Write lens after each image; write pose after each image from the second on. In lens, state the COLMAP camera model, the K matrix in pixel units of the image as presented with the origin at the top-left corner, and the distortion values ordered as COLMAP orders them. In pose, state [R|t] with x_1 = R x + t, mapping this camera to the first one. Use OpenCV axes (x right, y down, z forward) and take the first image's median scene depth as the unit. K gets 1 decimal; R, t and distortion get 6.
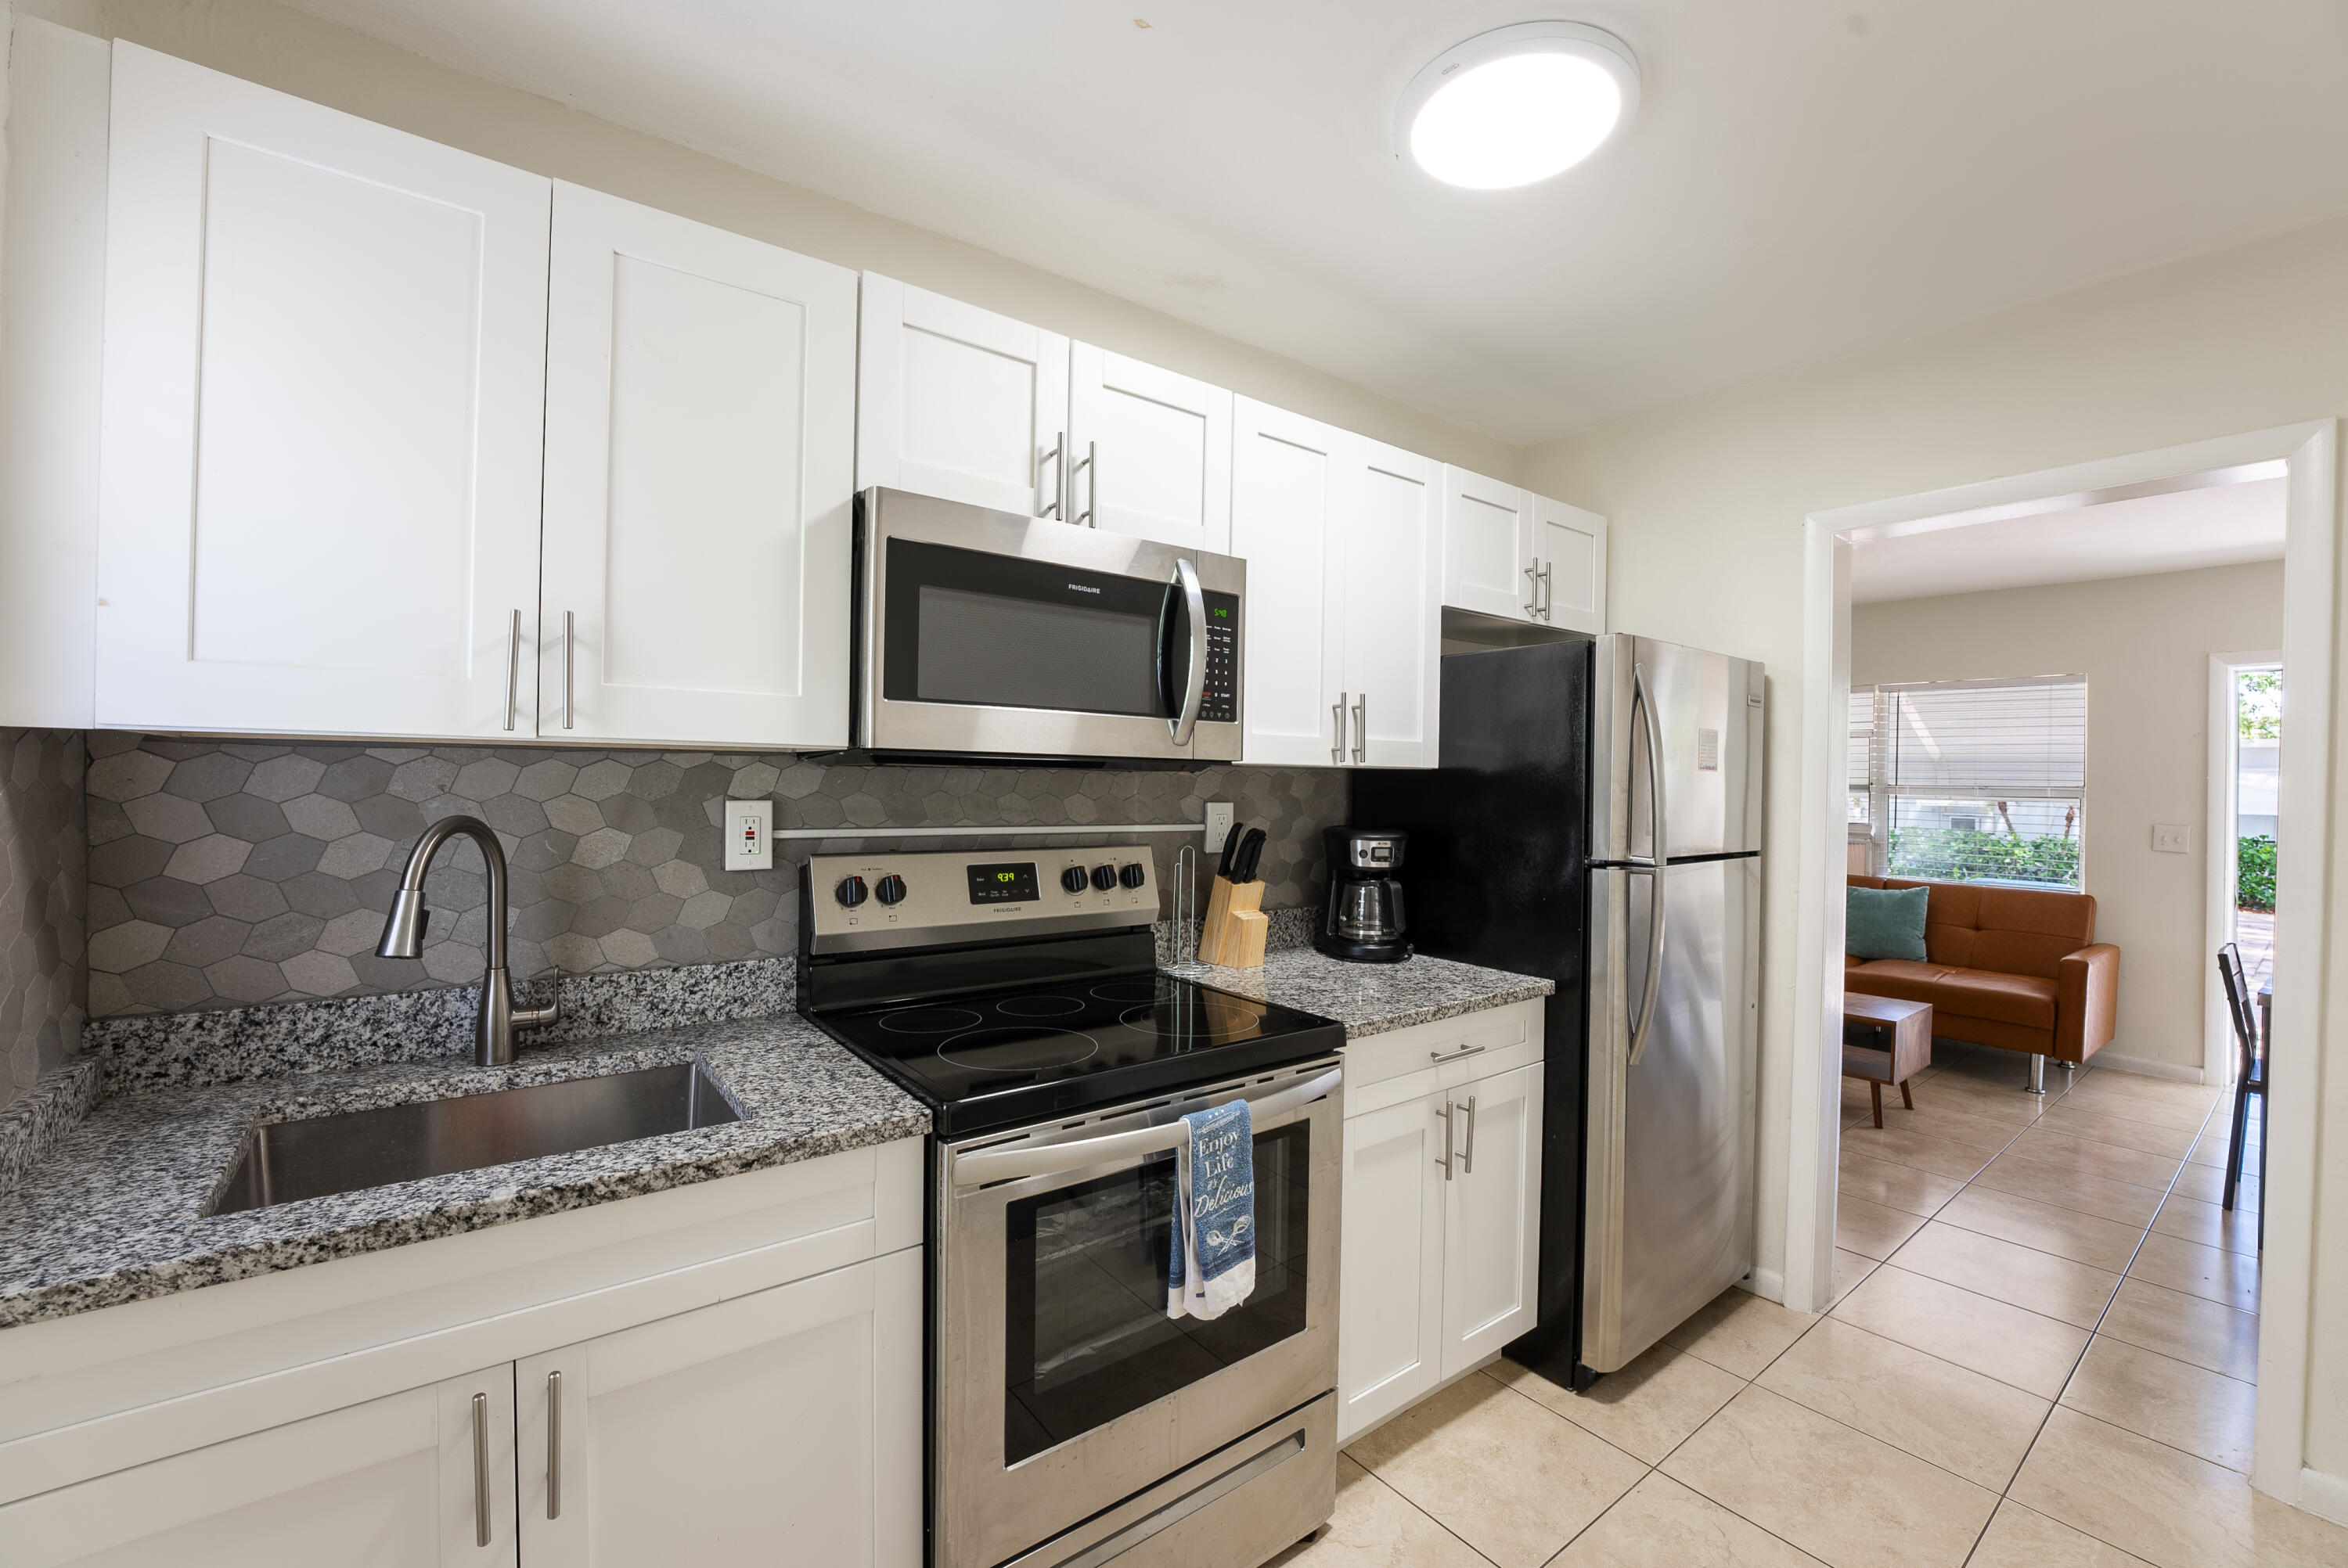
lens RADIAL K [[972.6, 0, 1165.0], [0, 972.6, 790.3], [0, 0, 1]] dist [-0.026378, 0.000699]
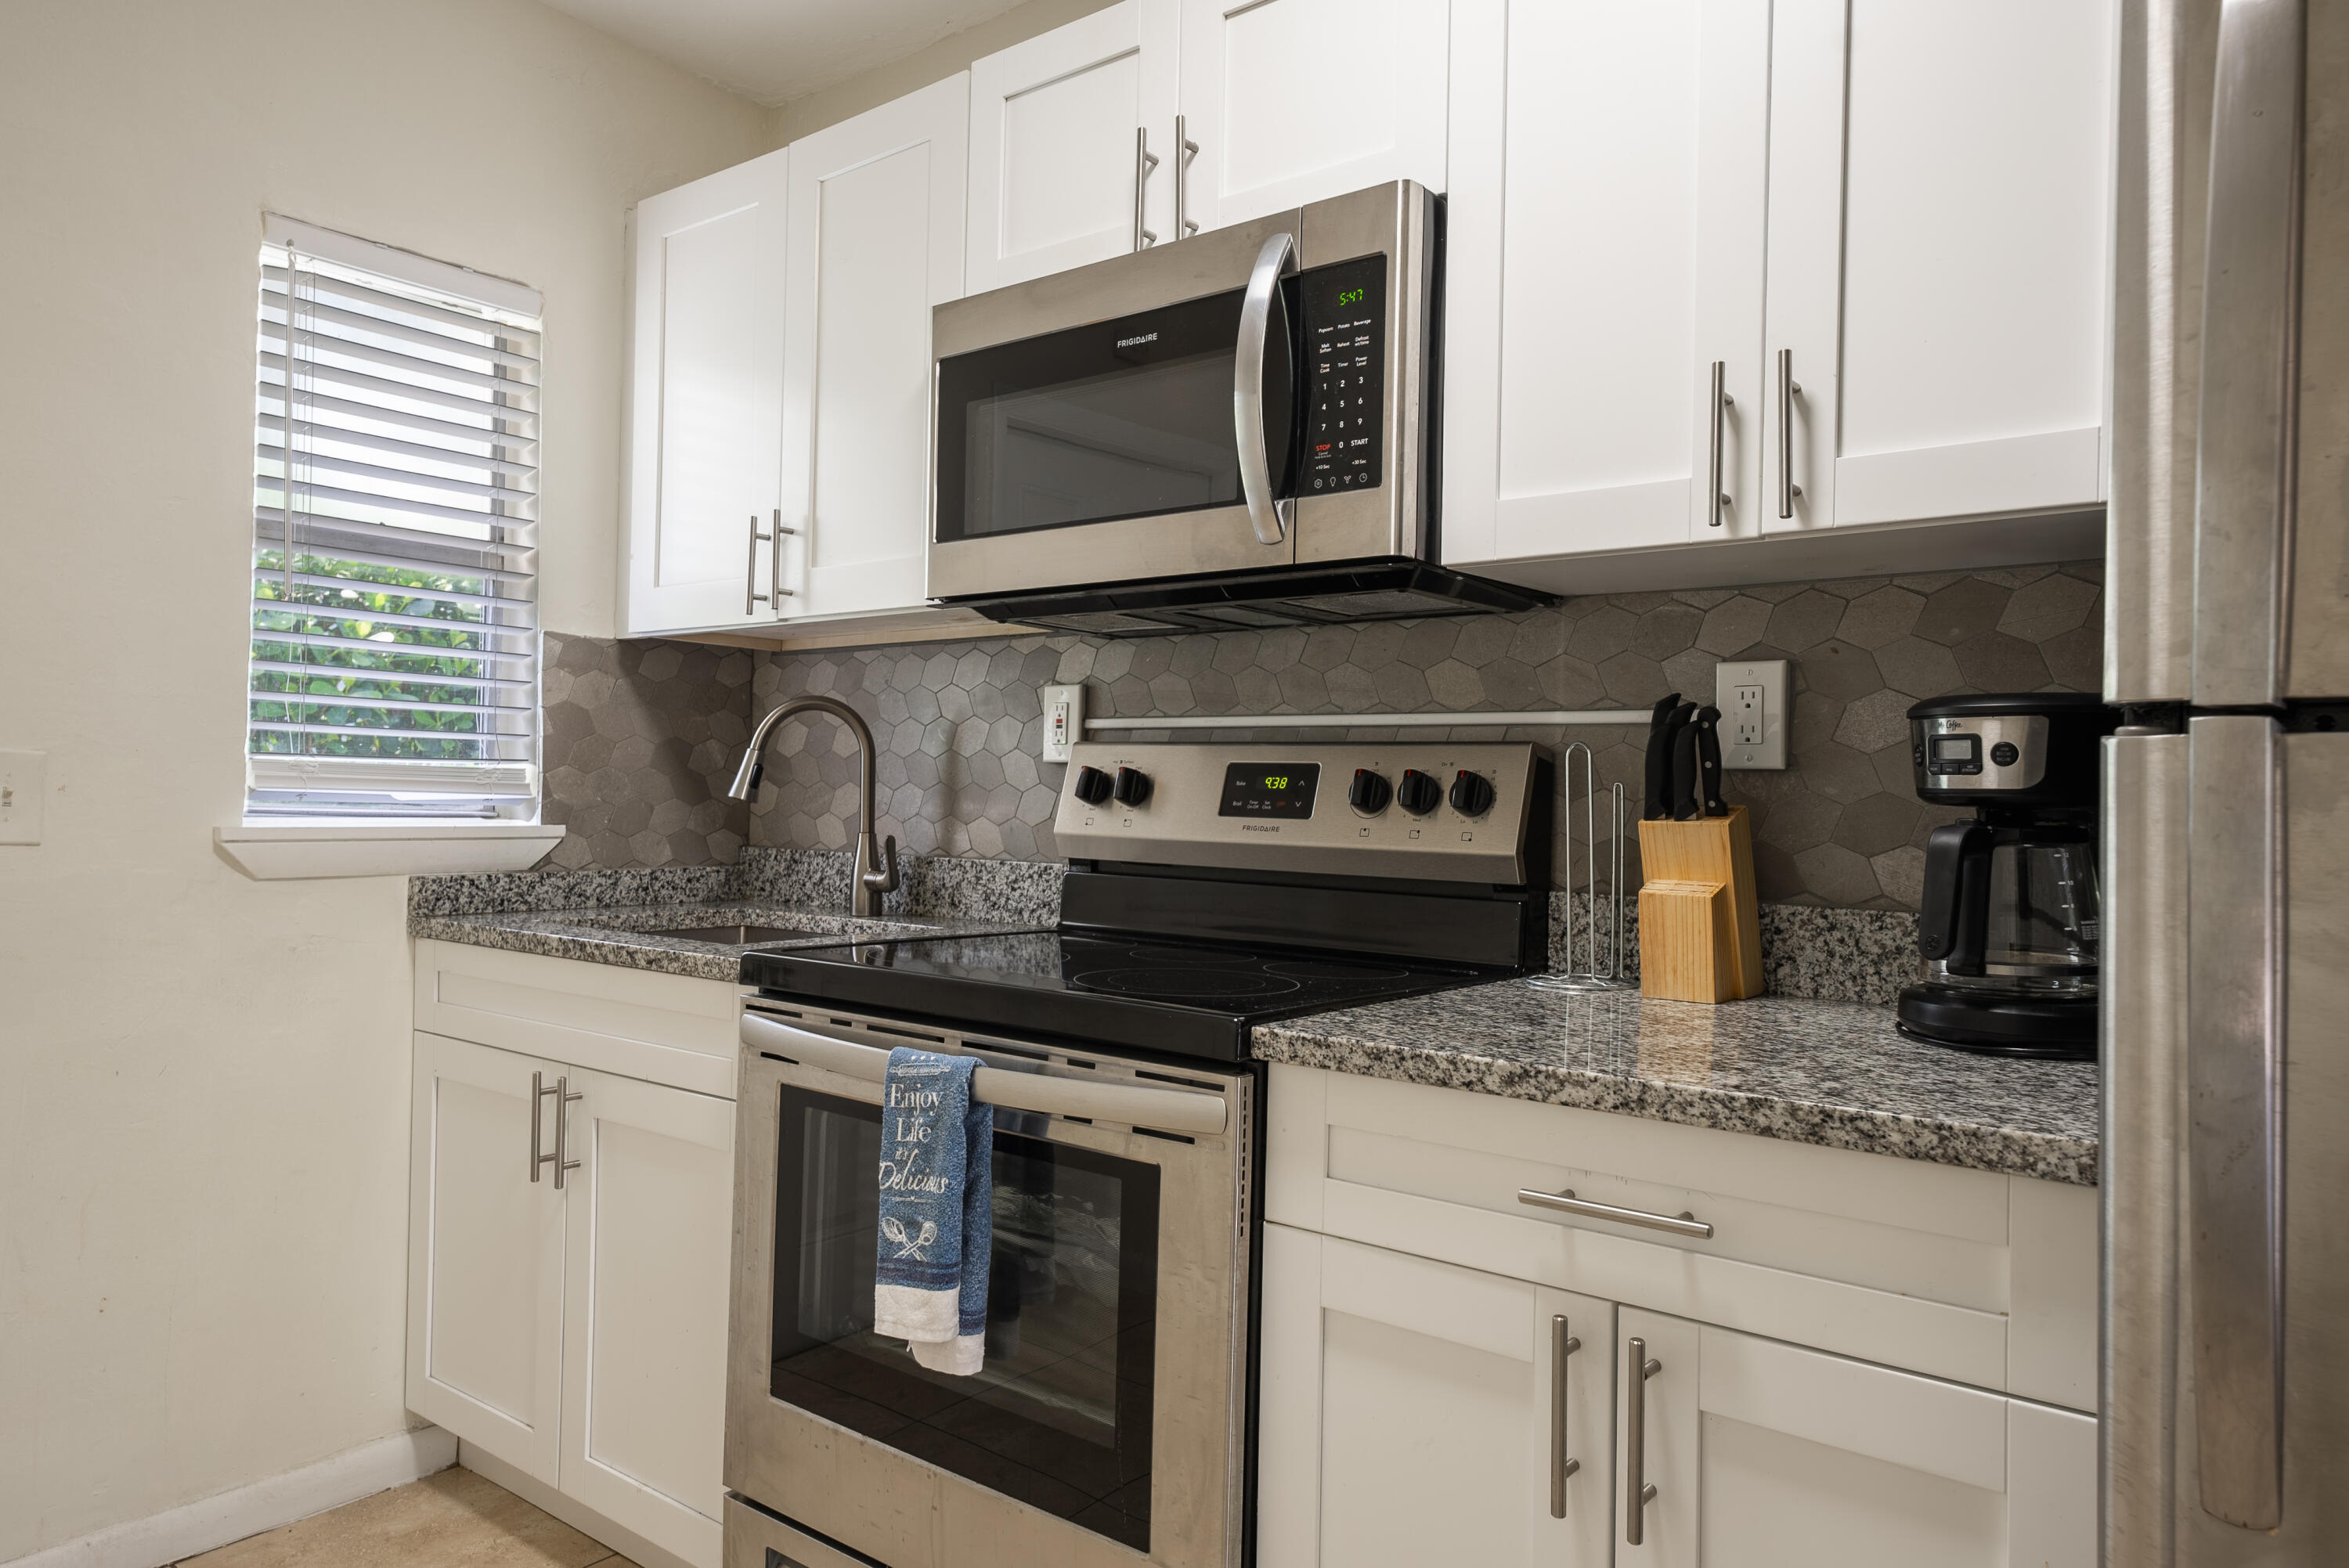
lens RADIAL K [[1535.5, 0, 1174.1], [0, 1535.5, 792.2], [0, 0, 1]] dist [0.043829, -0.000058]
pose [[0.243694, -0.013316, -0.969761, 0.977303], [-0.029061, 0.999356, -0.021025, 0.136981], [0.969417, 0.033306, 0.243150, 0.757531]]
